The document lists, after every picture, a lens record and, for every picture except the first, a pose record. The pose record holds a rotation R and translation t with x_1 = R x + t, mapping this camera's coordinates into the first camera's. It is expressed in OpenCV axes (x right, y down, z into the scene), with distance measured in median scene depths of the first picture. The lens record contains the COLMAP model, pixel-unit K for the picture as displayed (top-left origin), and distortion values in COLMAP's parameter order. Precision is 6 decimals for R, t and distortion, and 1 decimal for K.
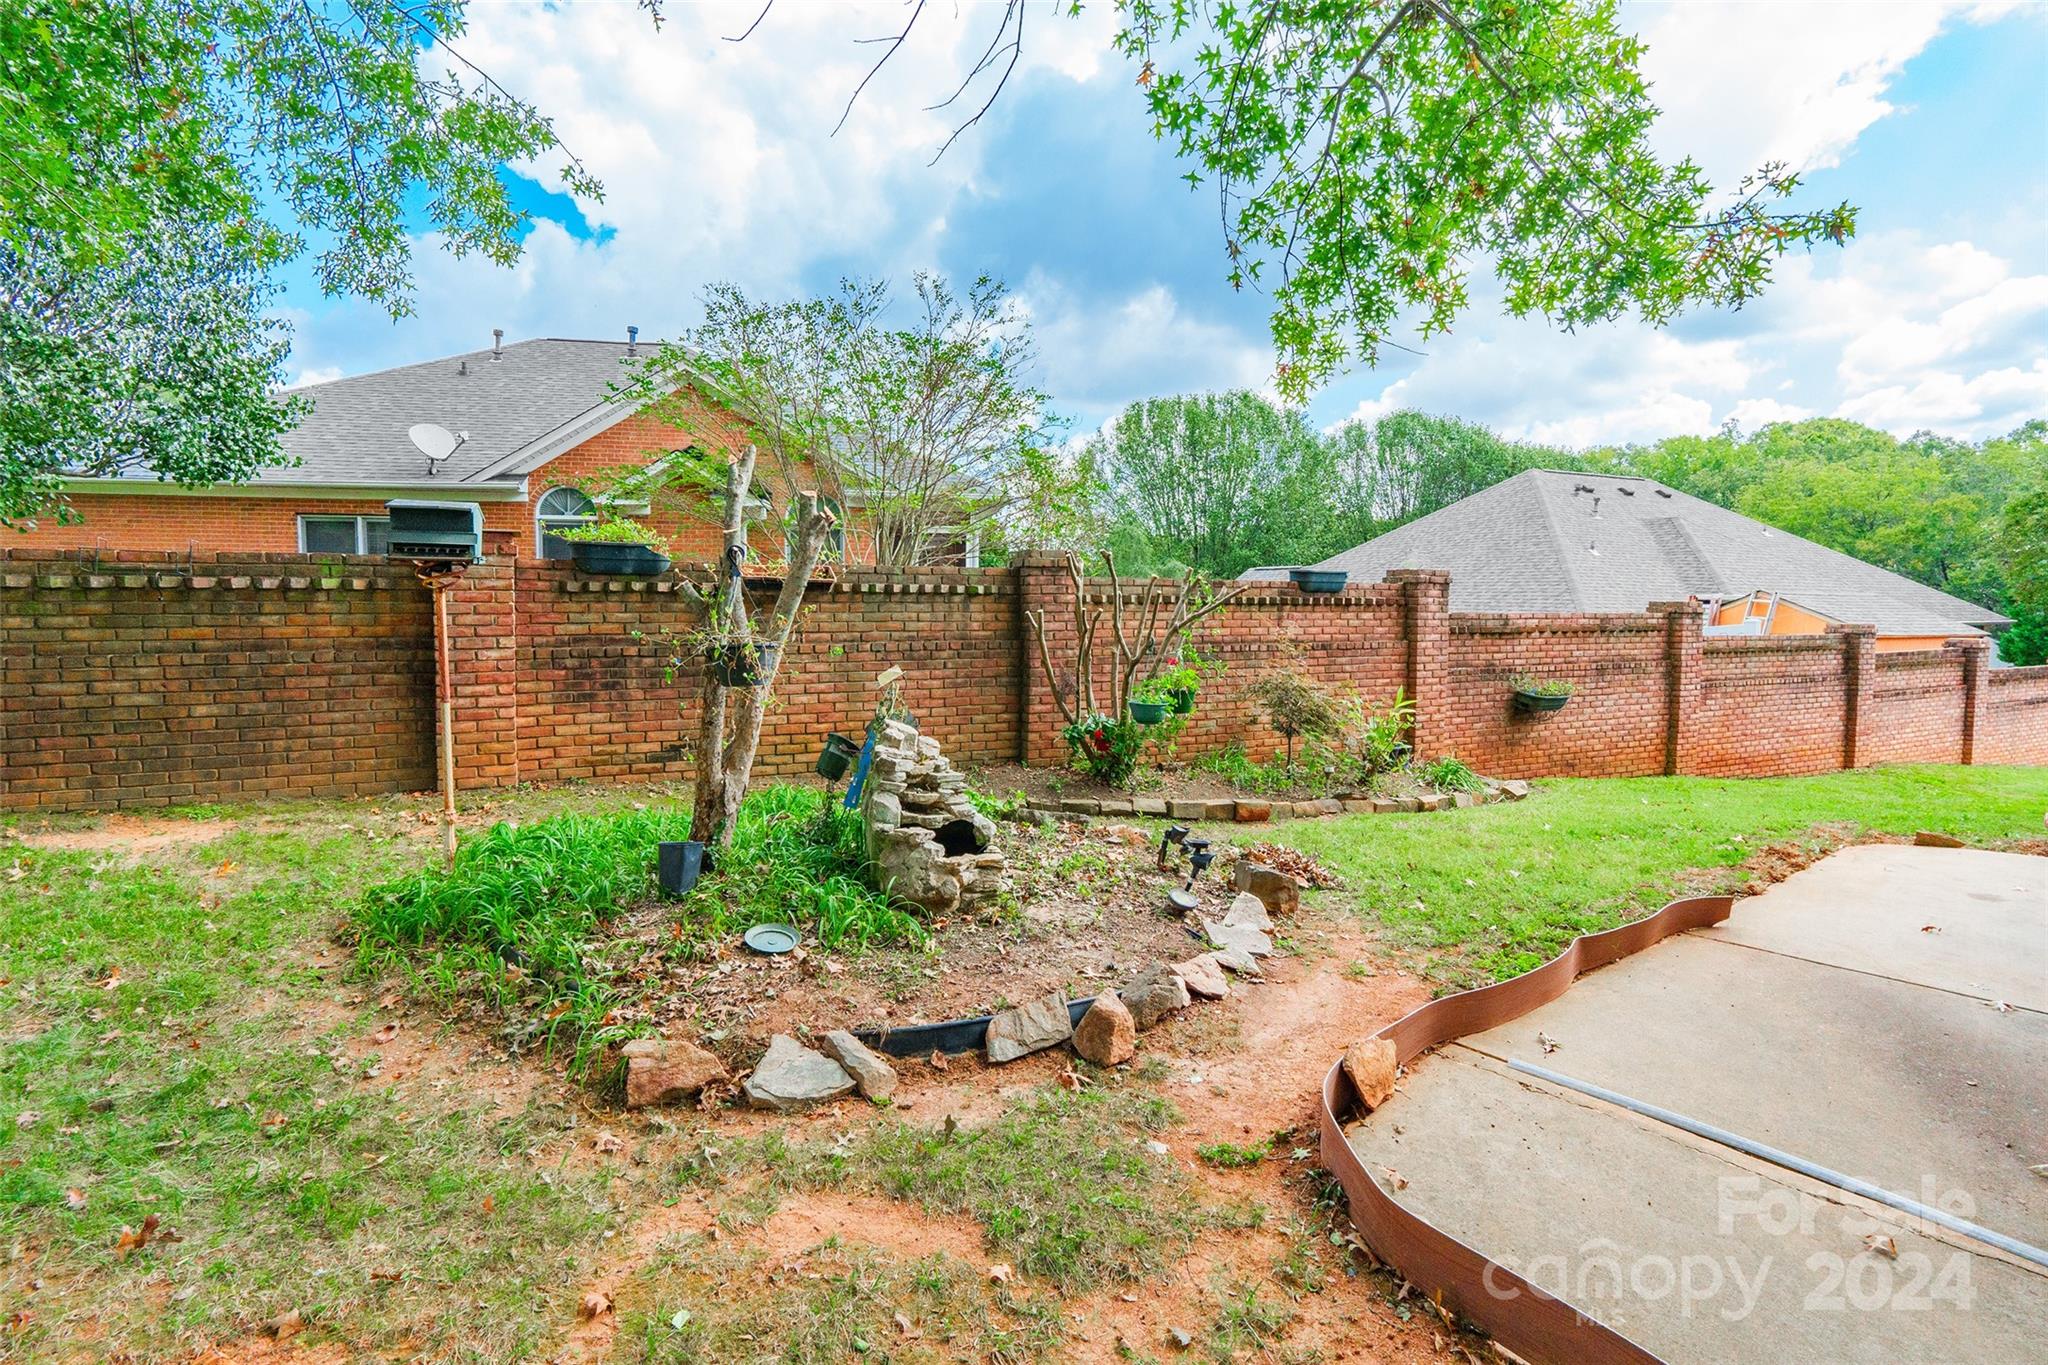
lens RADIAL K [[959.9, 0, 1019.7], [0, 959.9, 601.1], [0, 0, 1]] dist [-0.000894, 0.000347]
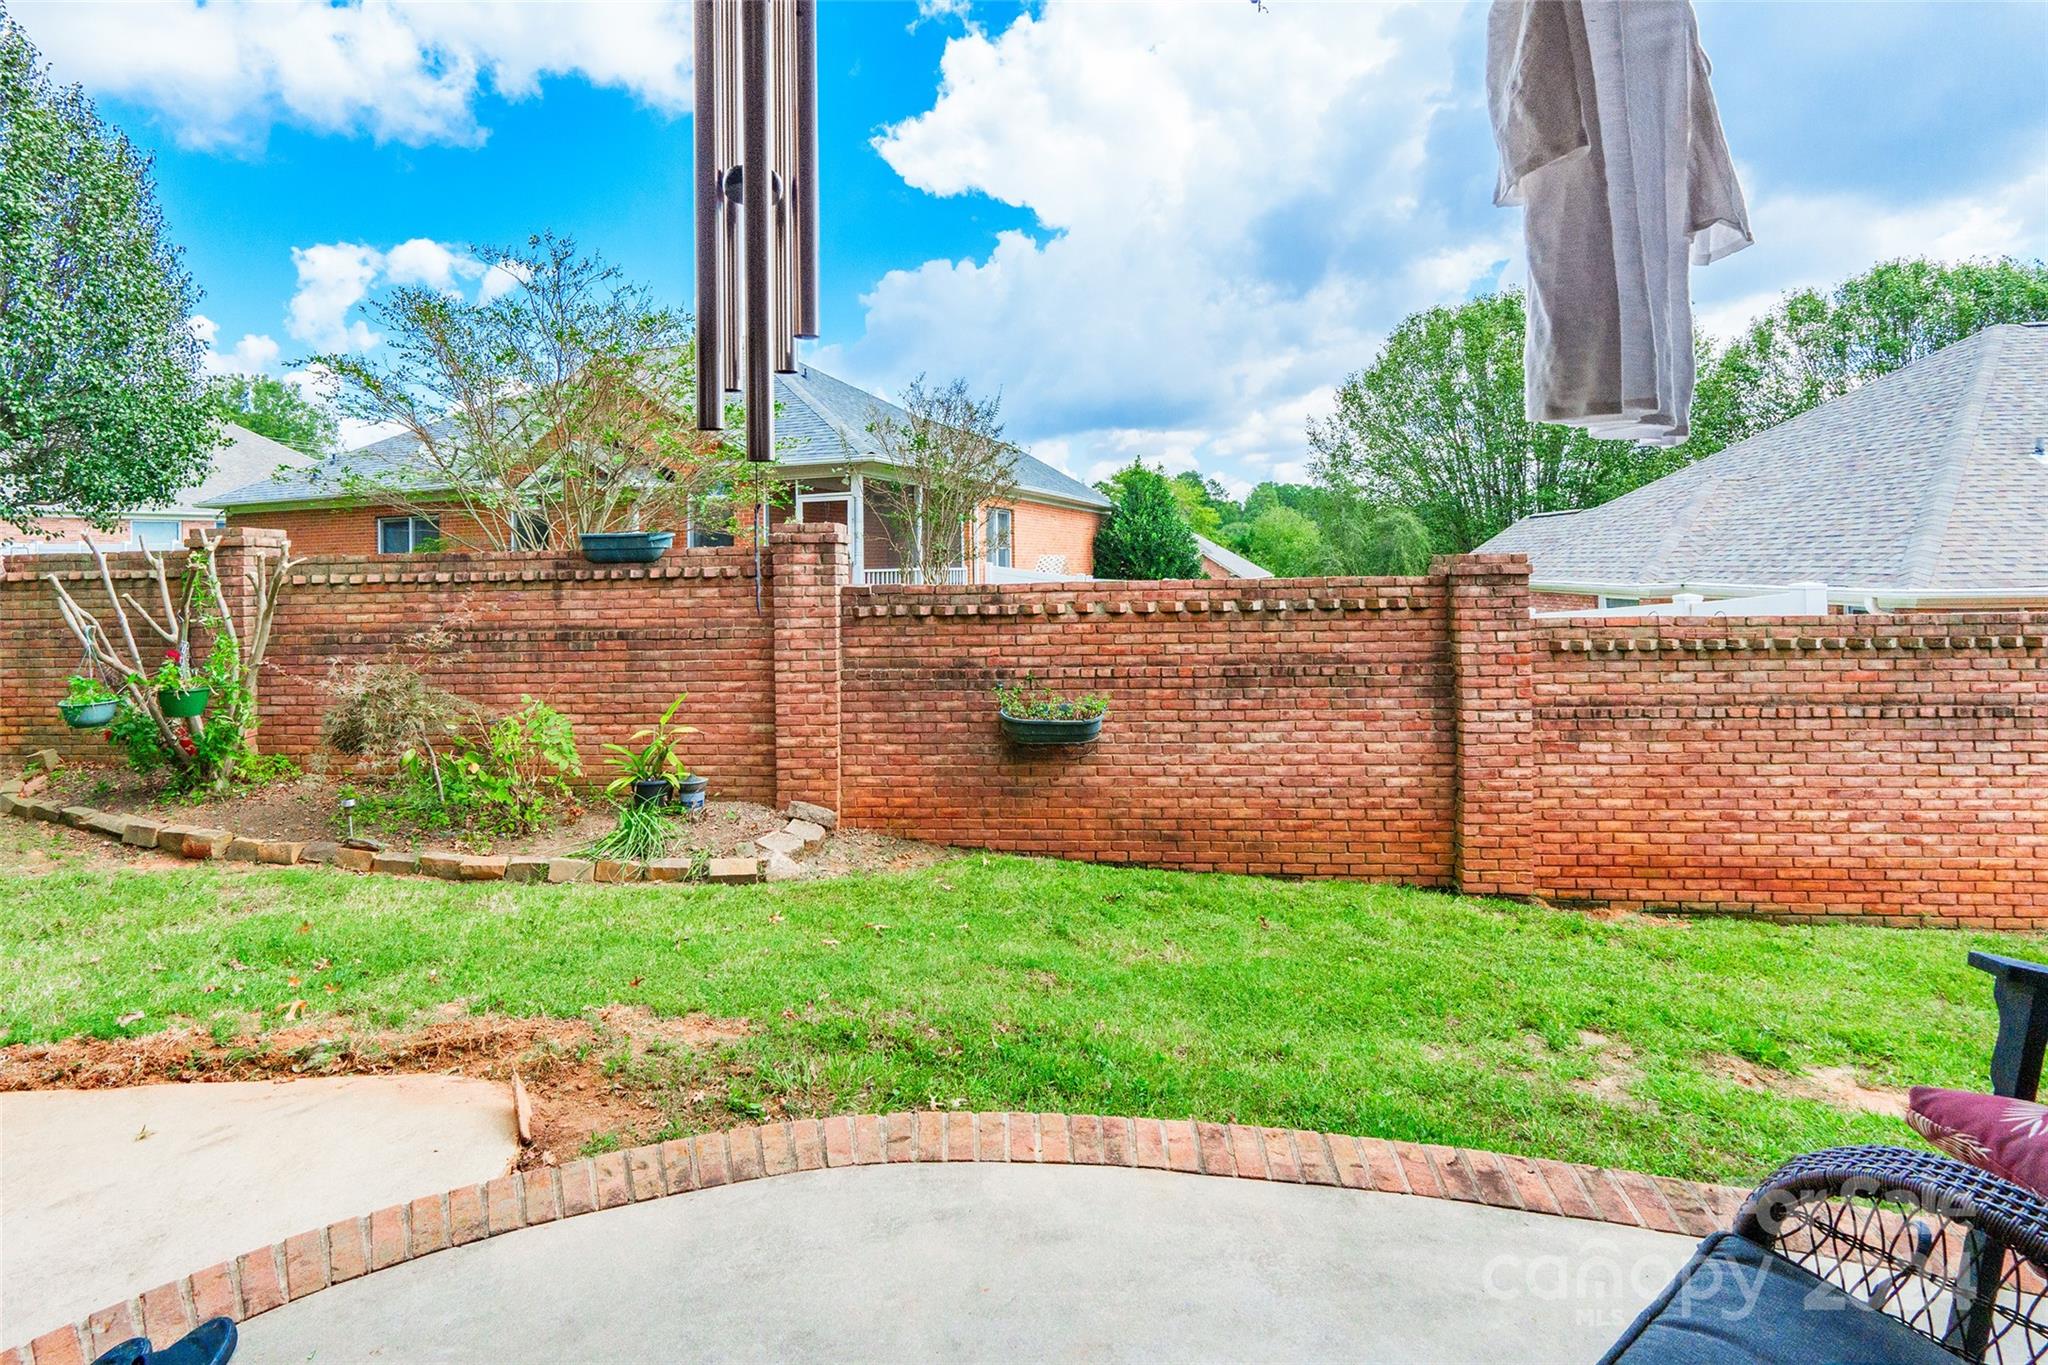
lens RADIAL K [[959.9, 0, 1019.7], [0, 959.9, 601.1], [0, 0, 1]] dist [-0.000894, 0.000347]
pose [[0.850994, -0.009876, -0.525083, 0.912038], [0.023109, 0.999559, 0.018652, 0.013310], [0.524667, -0.028007, 0.850847, 0.501093]]
